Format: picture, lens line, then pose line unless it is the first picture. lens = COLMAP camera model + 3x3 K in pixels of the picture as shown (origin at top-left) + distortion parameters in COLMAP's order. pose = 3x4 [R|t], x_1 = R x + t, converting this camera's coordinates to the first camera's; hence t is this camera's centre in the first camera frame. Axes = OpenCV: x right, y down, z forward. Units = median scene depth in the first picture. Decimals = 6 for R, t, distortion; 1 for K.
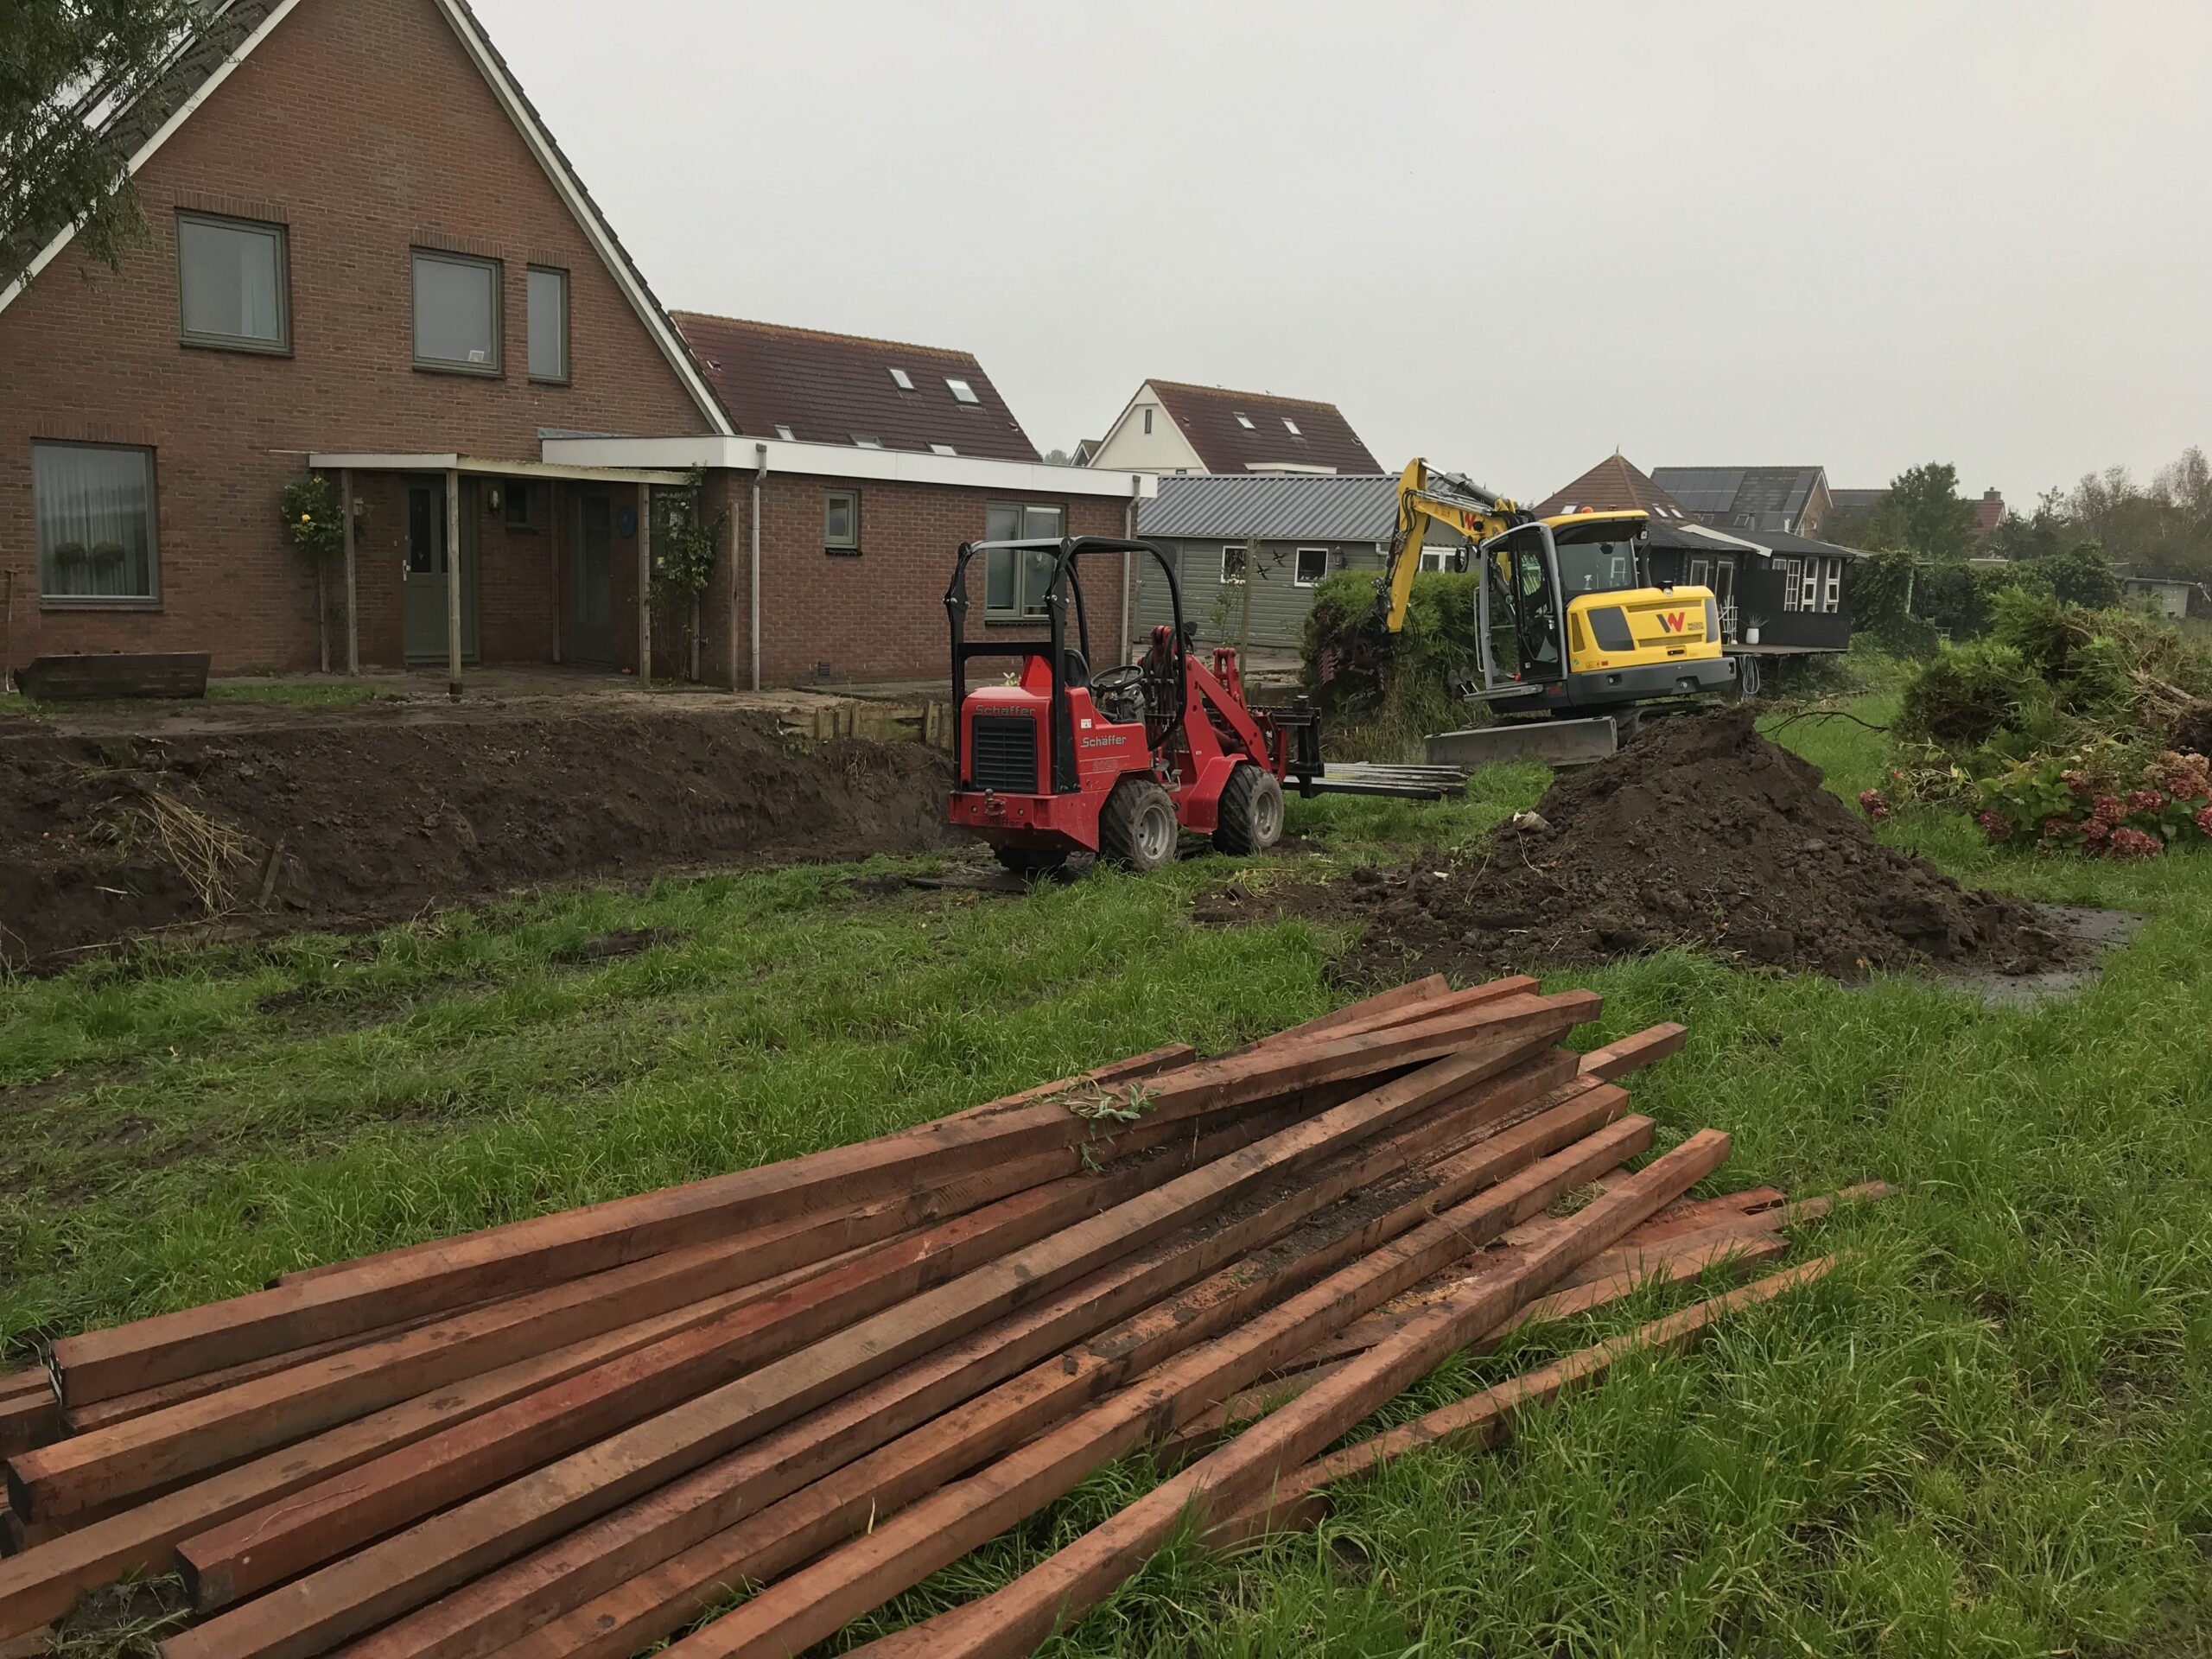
lens RADIAL K [[1878.6, 0, 1088.3], [0, 1878.6, 853.3], [0, 0, 1]] dist [0.074230, -0.074912]
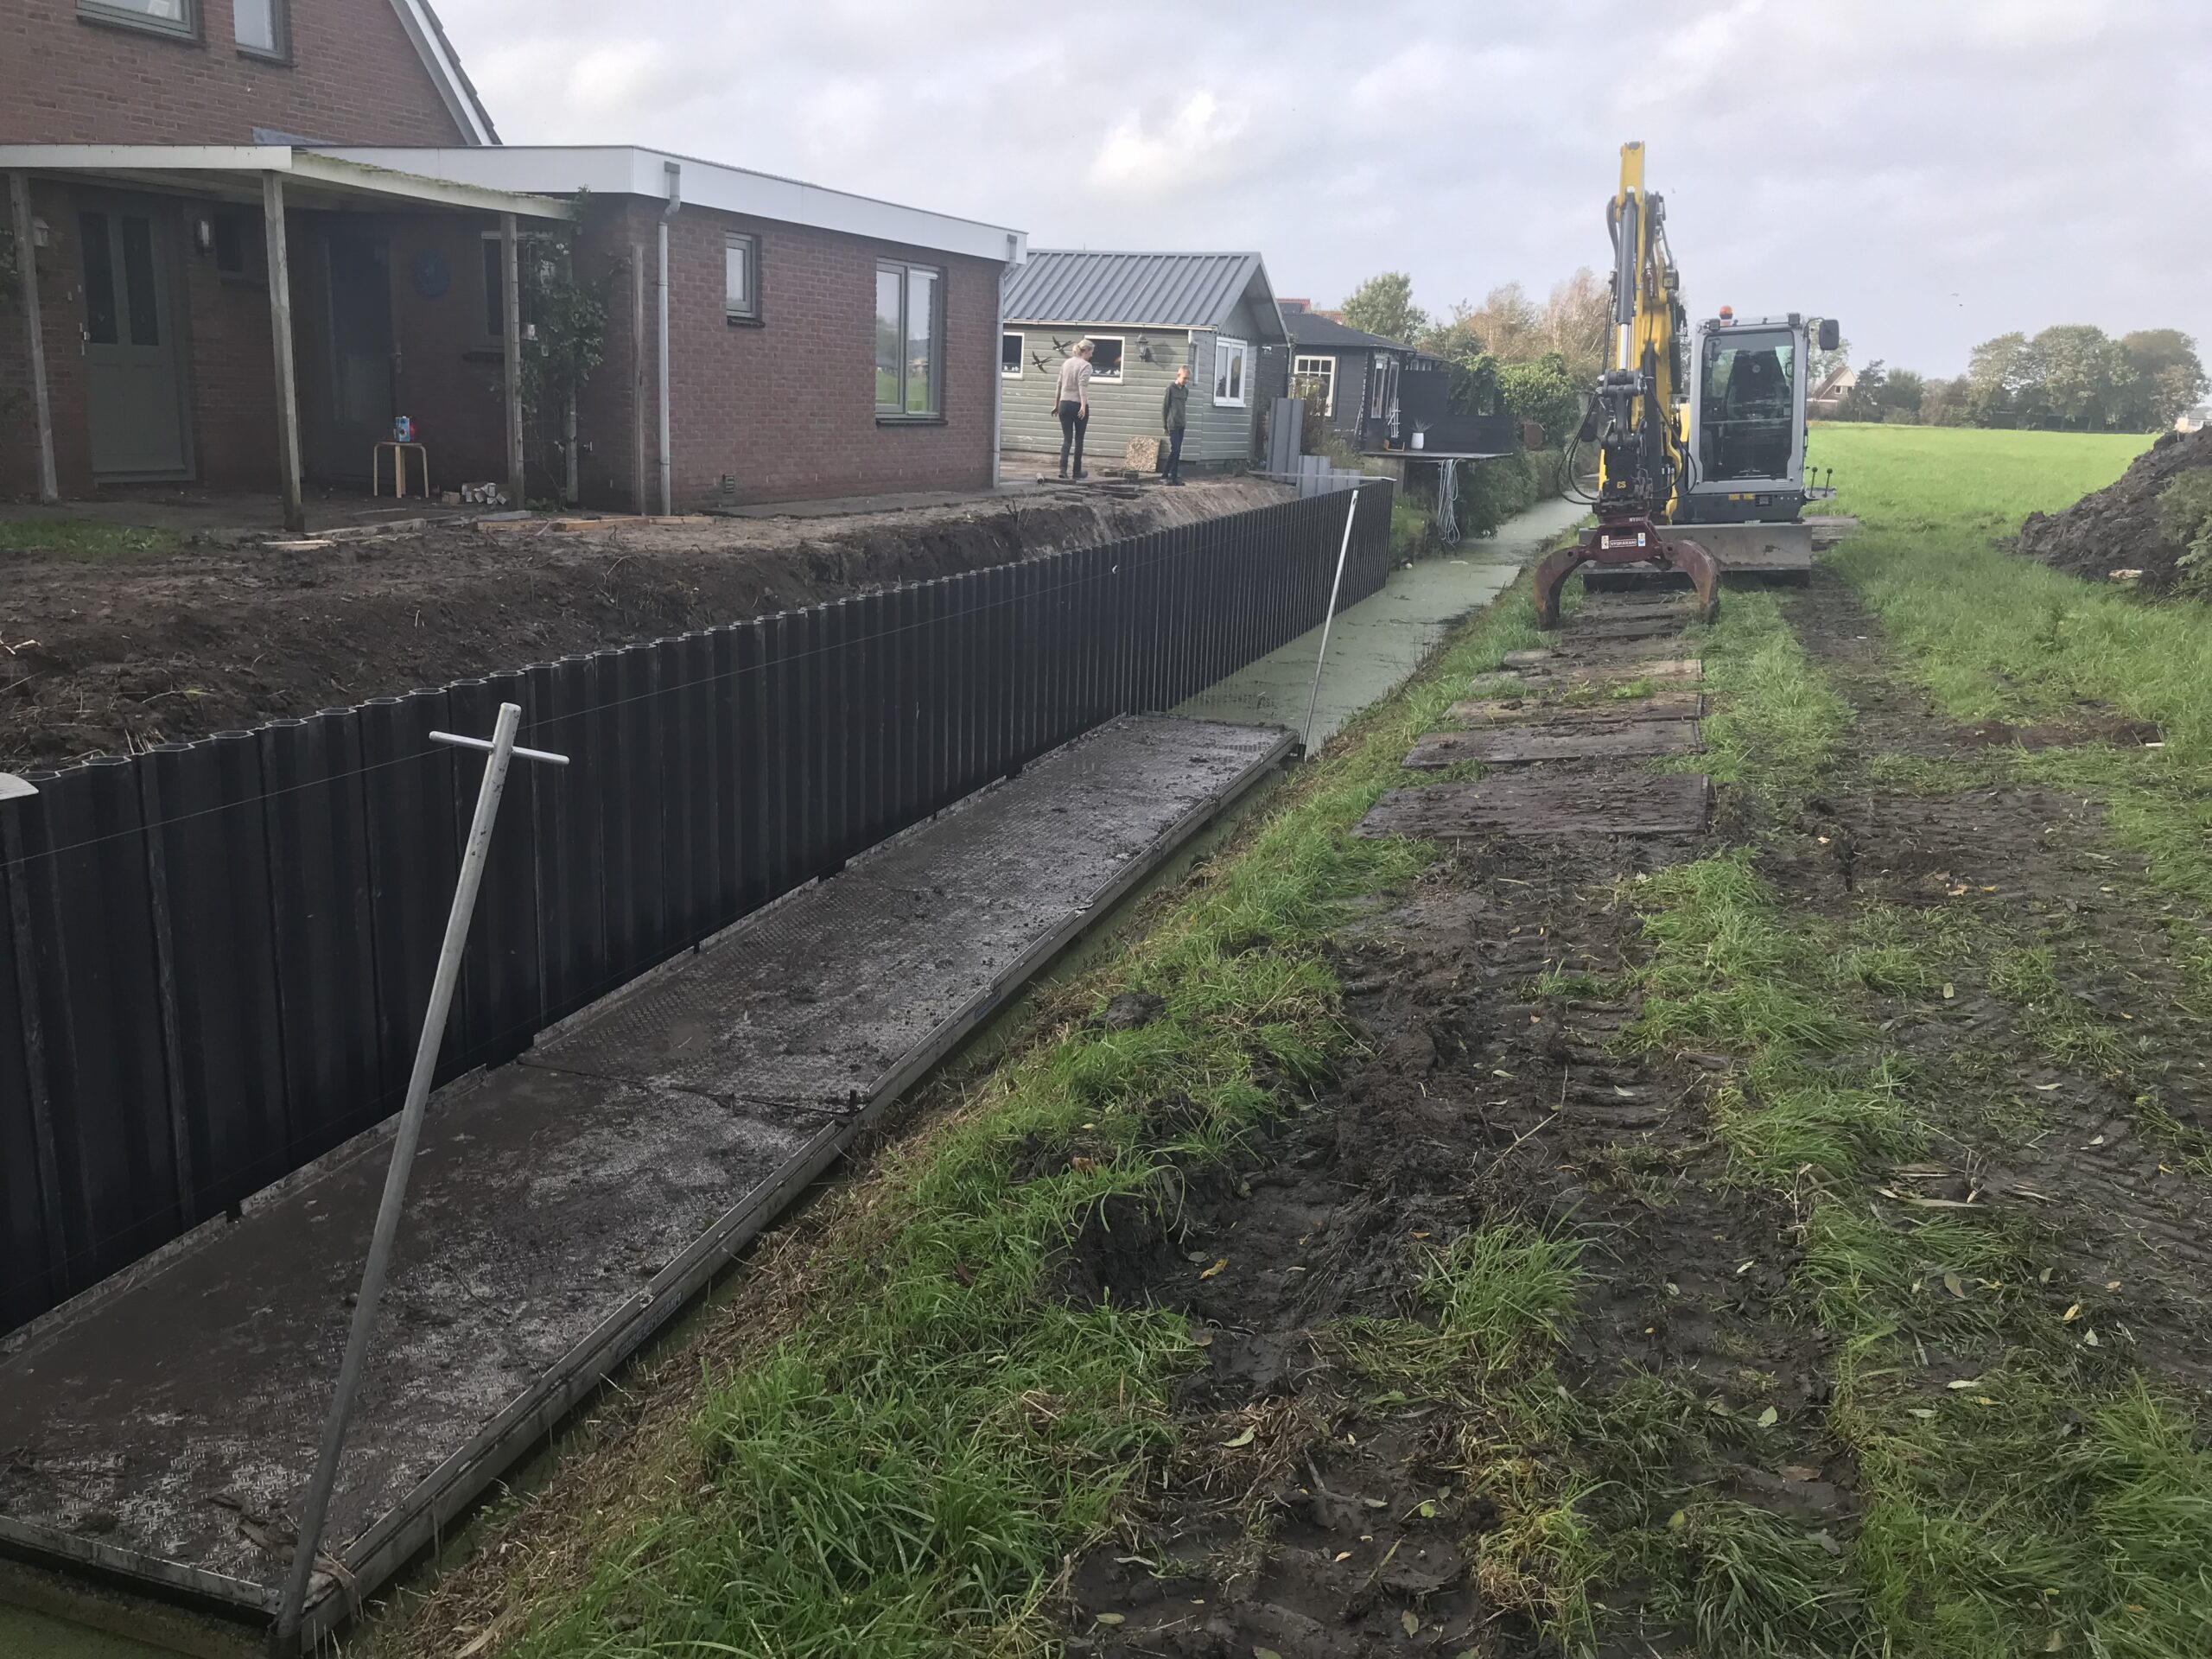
lens RADIAL K [[1878.6, 0, 1115.6], [0, 1878.6, 840.3], [0, 0, 1]] dist [0.074230, -0.074912]
pose [[0.937467, -0.076265, 0.339616, -0.276096], [0.044674, 0.993994, 0.099897, -0.028119], [-0.345195, -0.078478, 0.935244, 0.258454]]
